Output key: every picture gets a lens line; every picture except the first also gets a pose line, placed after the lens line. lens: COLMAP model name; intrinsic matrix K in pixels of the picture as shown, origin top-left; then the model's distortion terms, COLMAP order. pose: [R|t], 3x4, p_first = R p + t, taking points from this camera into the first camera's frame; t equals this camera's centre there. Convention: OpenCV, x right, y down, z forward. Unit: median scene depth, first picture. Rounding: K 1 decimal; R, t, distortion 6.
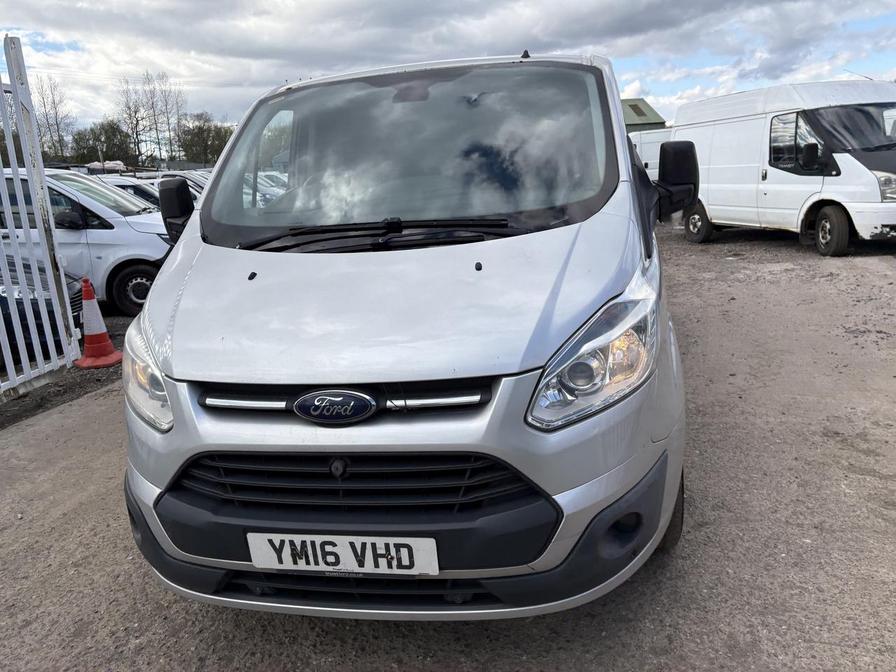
lens RADIAL K [[697.1, 0, 465.4], [0, 697.1, 315.8], [0, 0, 1]] dist [0.047467, -0.051540]
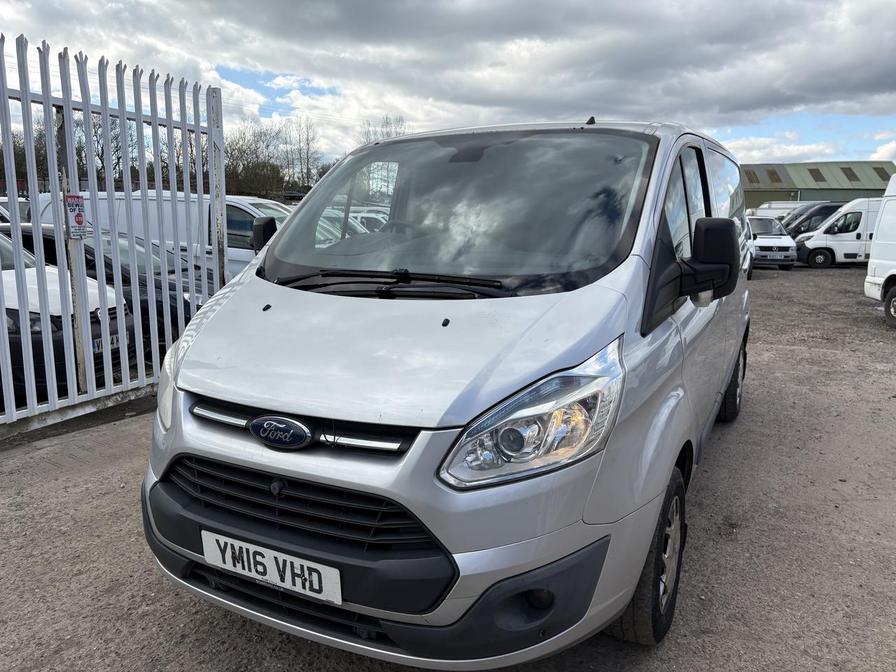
lens RADIAL K [[697.1, 0, 453.0], [0, 697.1, 327.7], [0, 0, 1]] dist [0.047467, -0.051540]
pose [[0.949854, 0.120244, -0.288650, 0.363466], [-0.133942, 0.990591, -0.028104, -0.038829], [0.282554, 0.065357, 0.957022, 0.000676]]
